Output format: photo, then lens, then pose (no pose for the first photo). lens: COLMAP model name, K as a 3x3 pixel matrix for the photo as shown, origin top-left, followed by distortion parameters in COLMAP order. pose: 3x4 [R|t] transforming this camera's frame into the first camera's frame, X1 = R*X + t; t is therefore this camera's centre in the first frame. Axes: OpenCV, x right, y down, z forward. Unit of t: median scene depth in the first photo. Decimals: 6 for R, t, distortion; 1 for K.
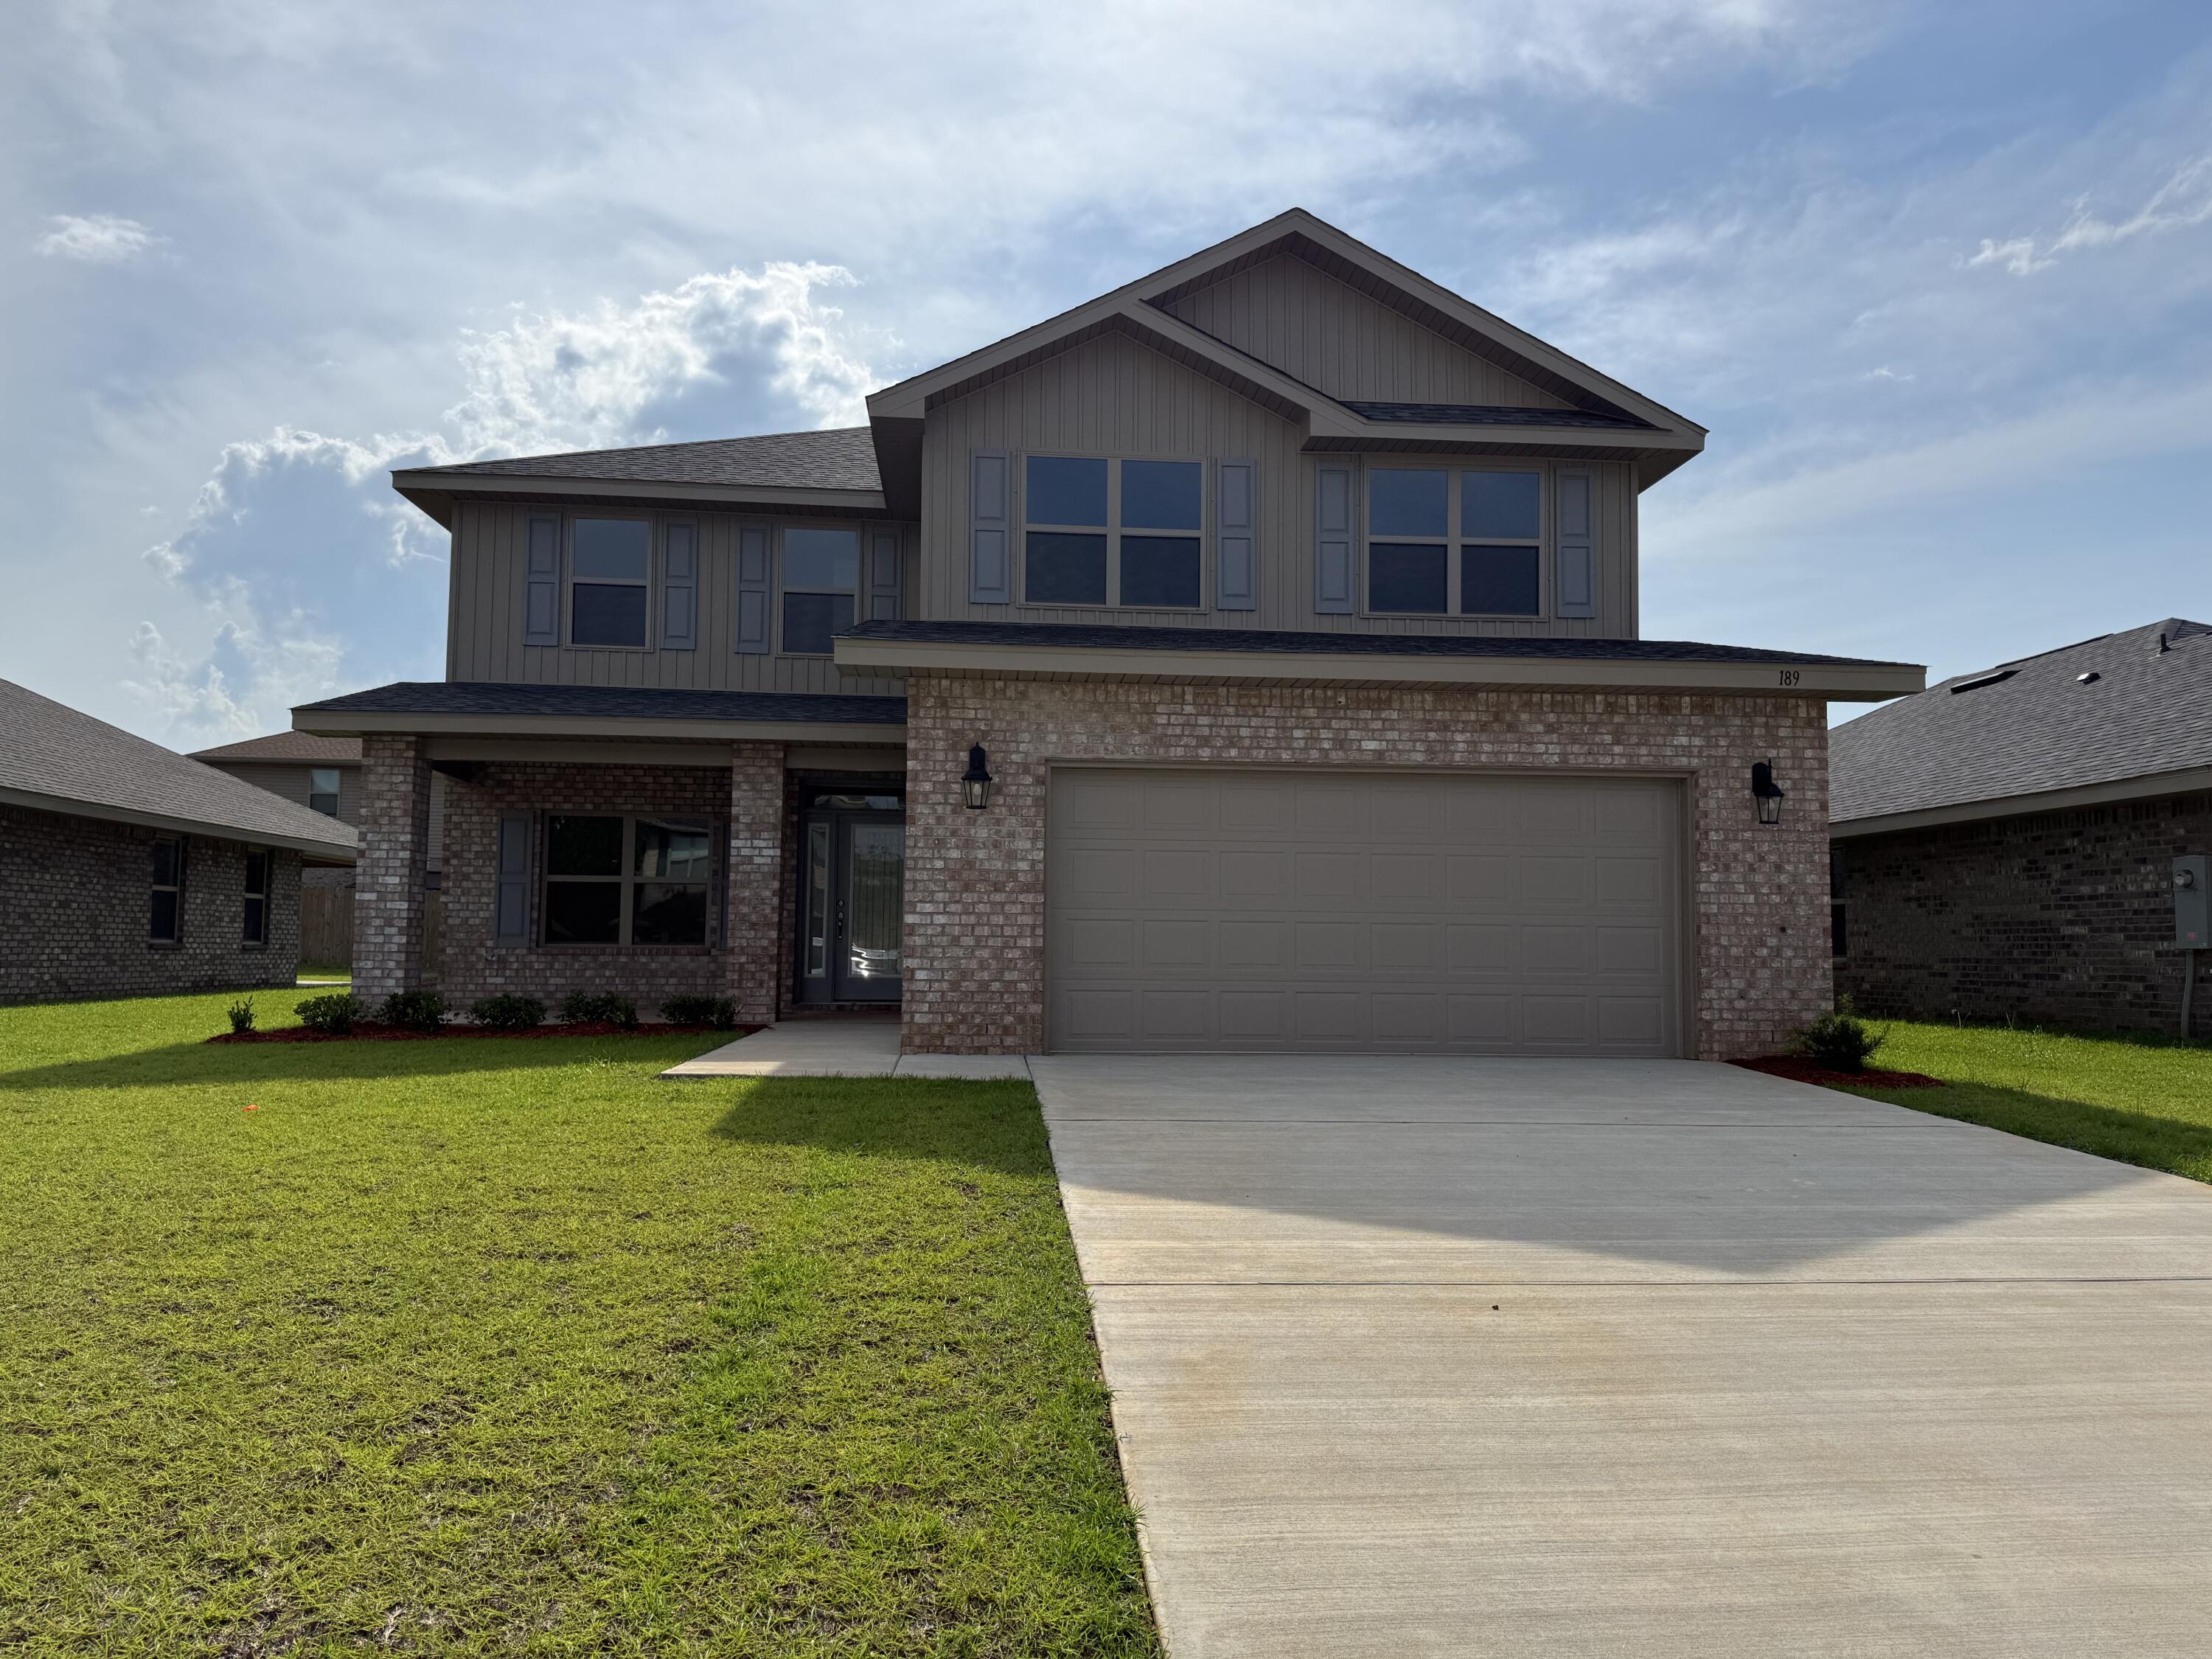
lens RADIAL K [[1568.0, 0, 1157.1], [0, 1568.0, 846.3], [0, 0, 1]] dist [0.045043, -0.047372]
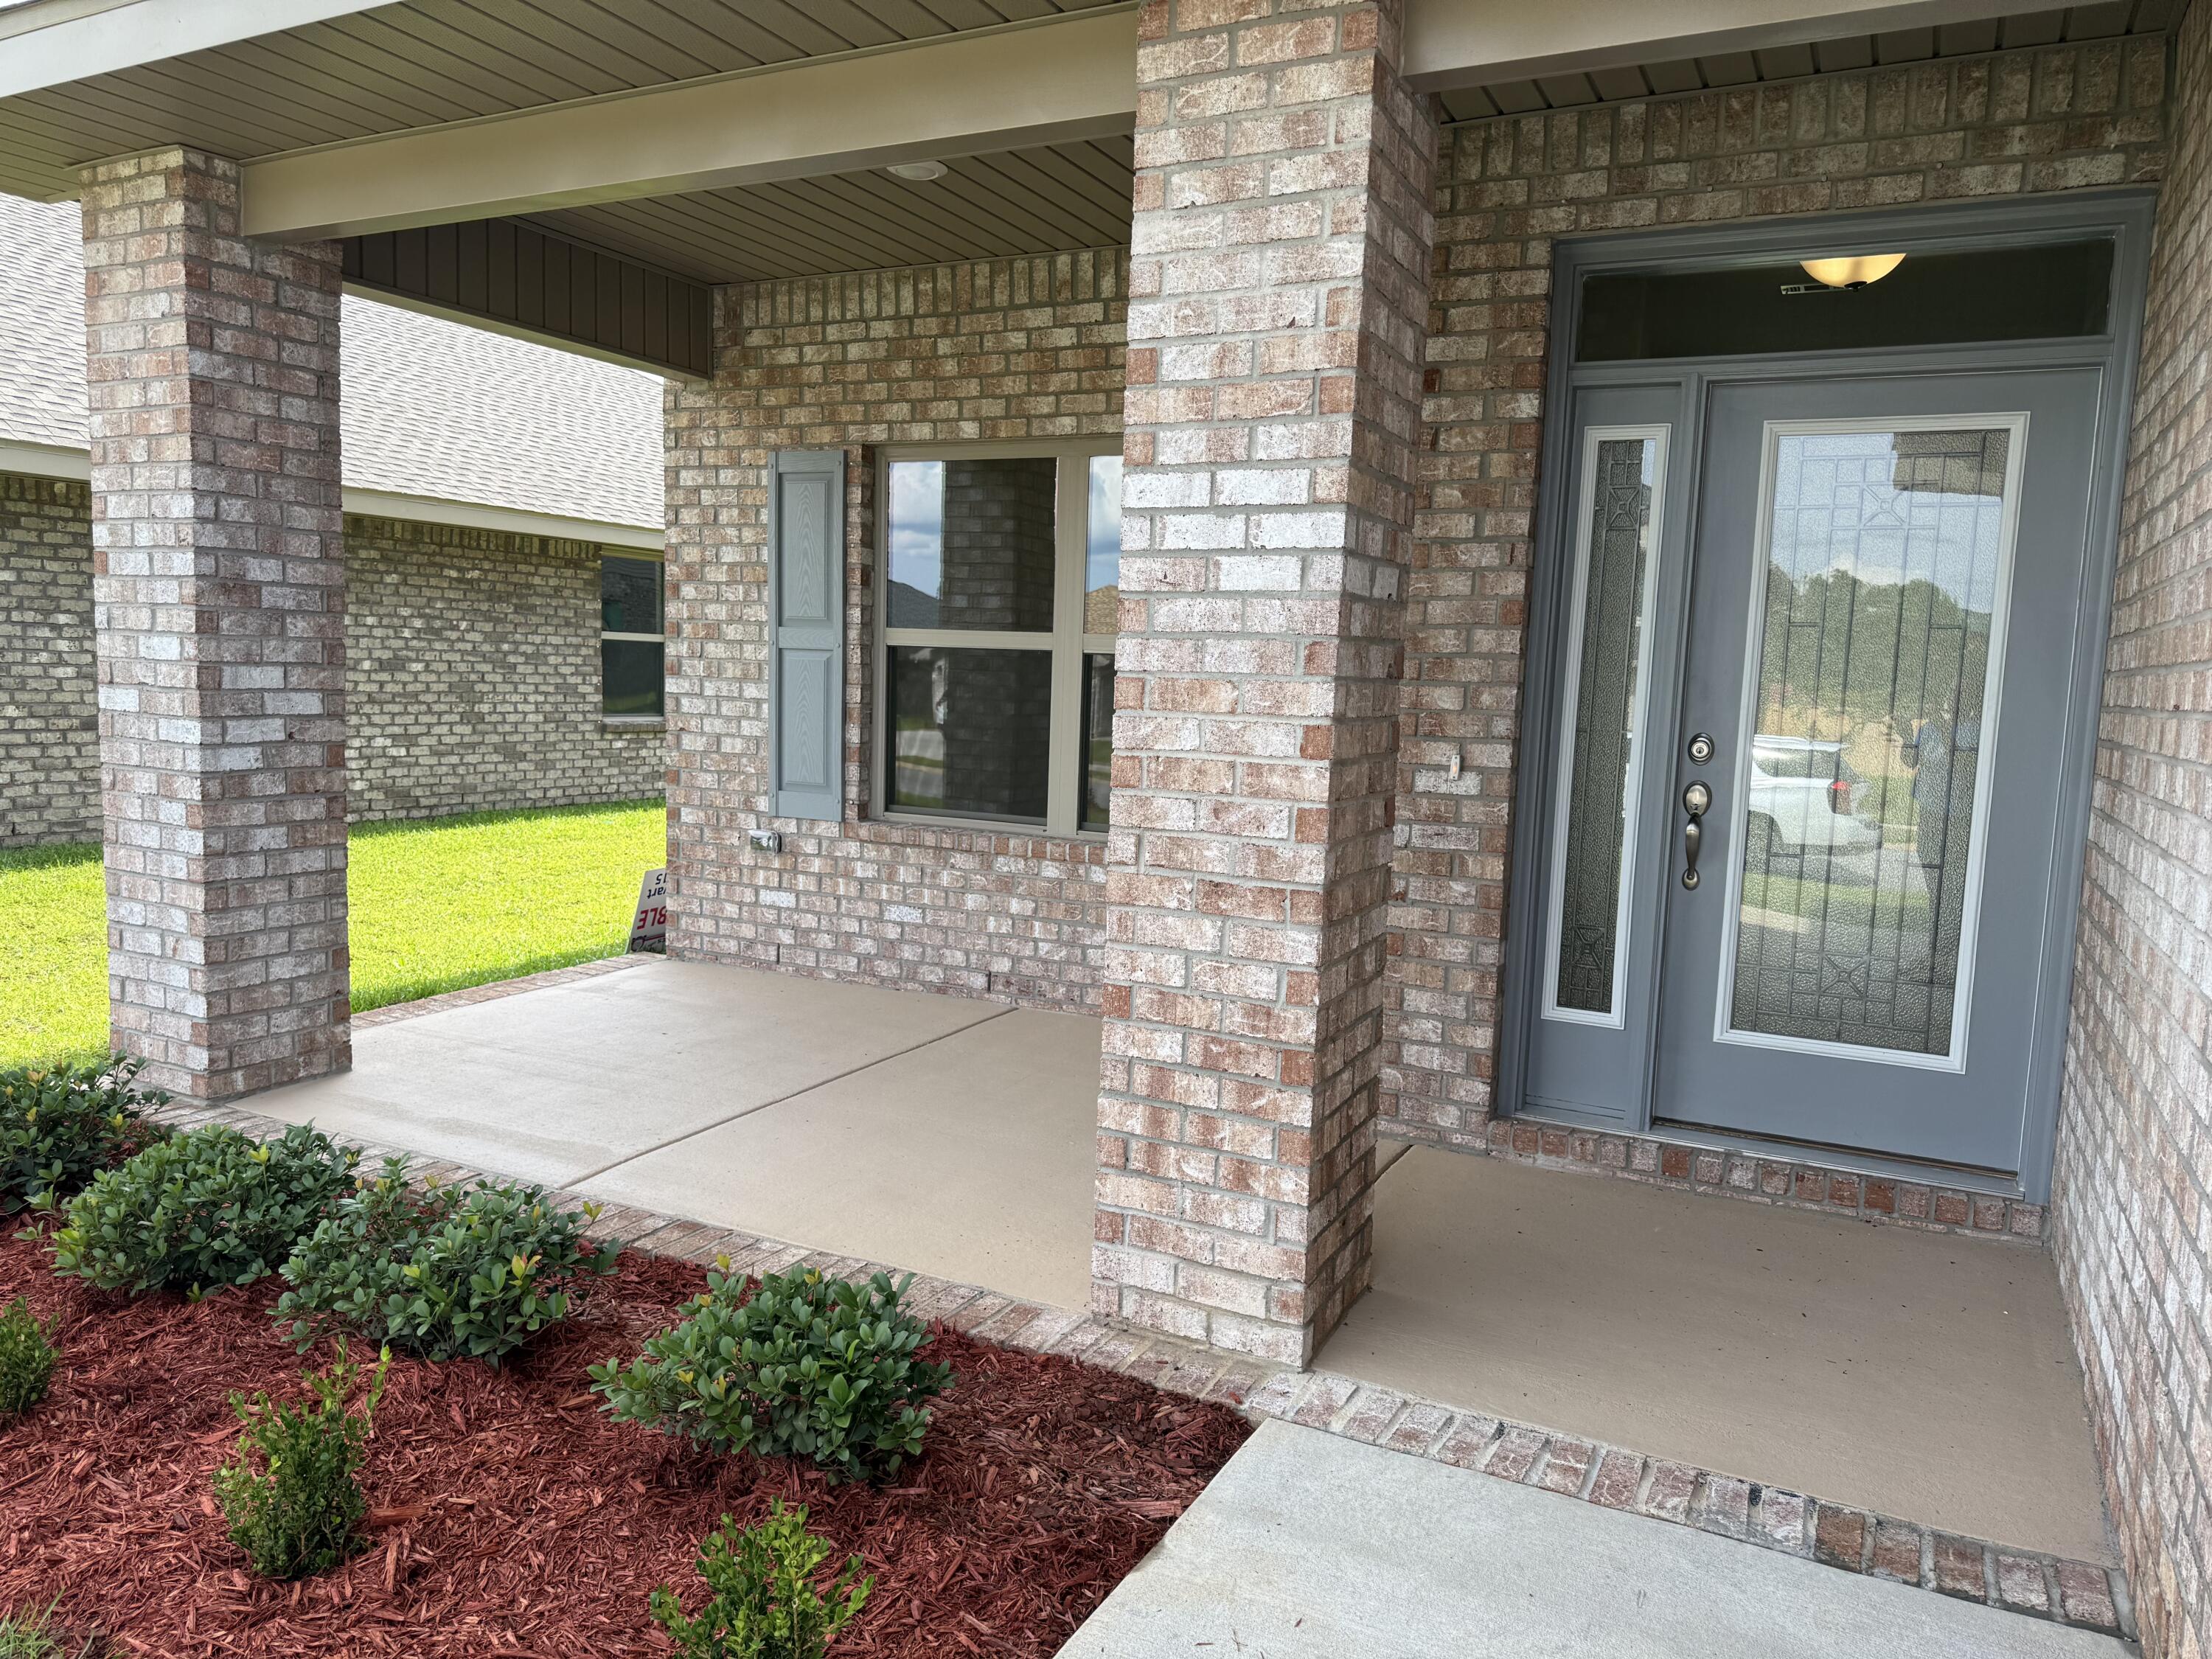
lens RADIAL K [[1568.0, 0, 1096.4], [0, 1568.0, 841.5], [0, 0, 1]] dist [0.045043, -0.047372]
pose [[0.824280, 0.082943, -0.560074, -0.155636], [0.010473, 0.986808, 0.161554, 0.010356], [0.566086, -0.139032, 0.812538, 0.829156]]
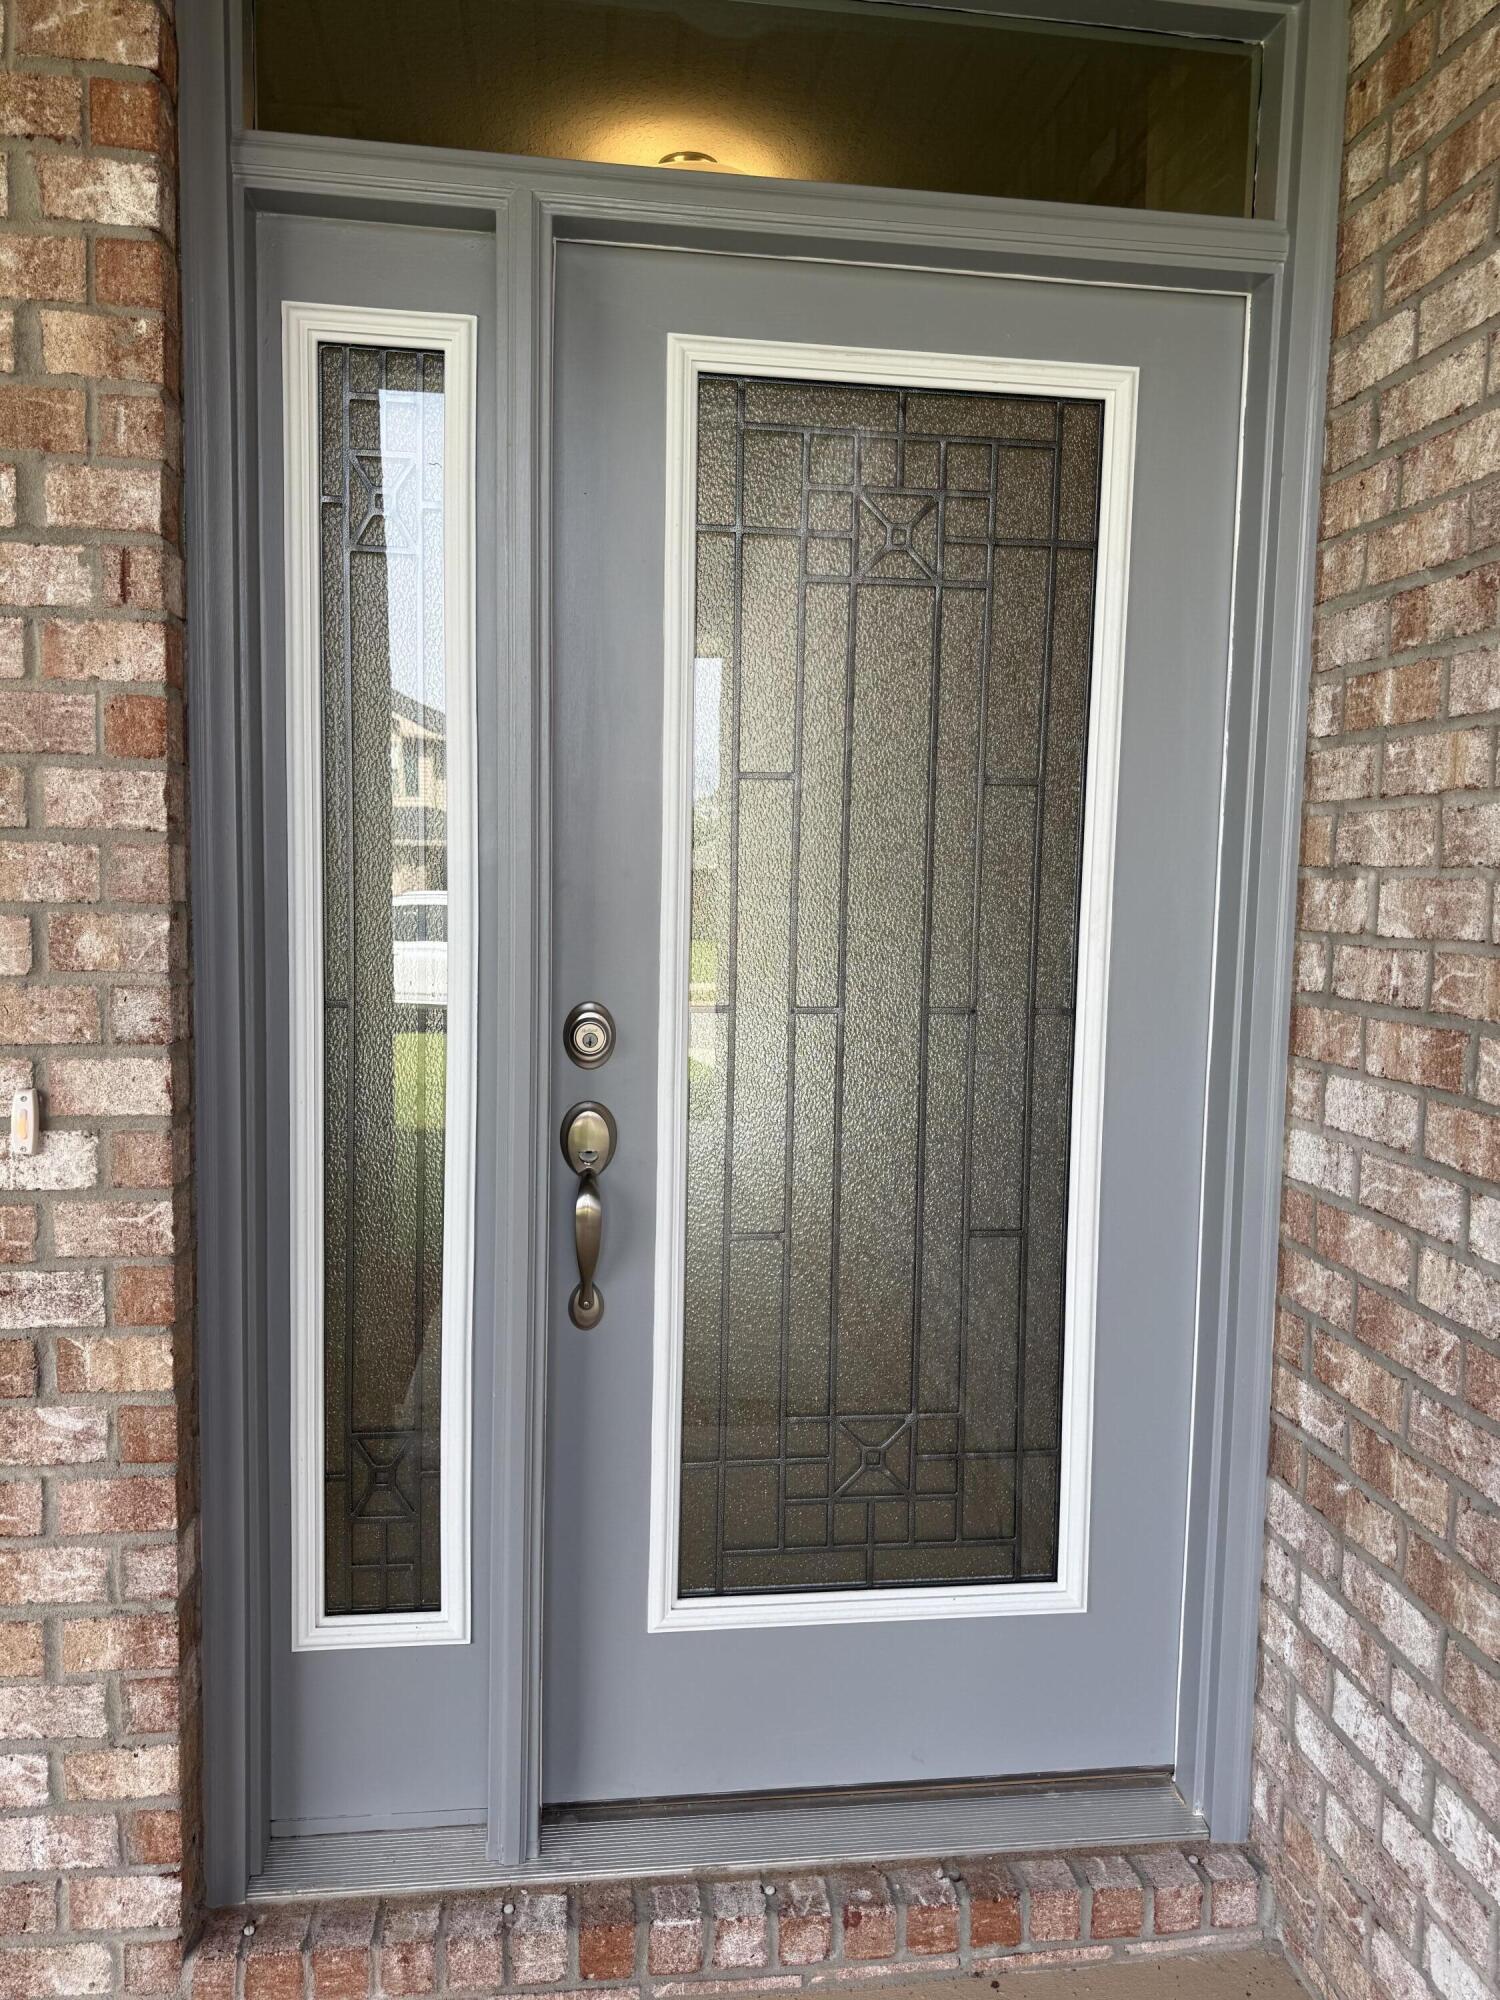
lens RADIAL K [[1417.7, 0, 715.5], [0, 1417.7, 1018.6], [0, 0, 1]] dist [0.045043, -0.047372]
pose [[0.999728, 0.007793, -0.021987, -0.213077], [-0.004265, 0.987721, 0.156171, 0.020762], [0.022934, -0.156035, 0.987485, 1.006283]]
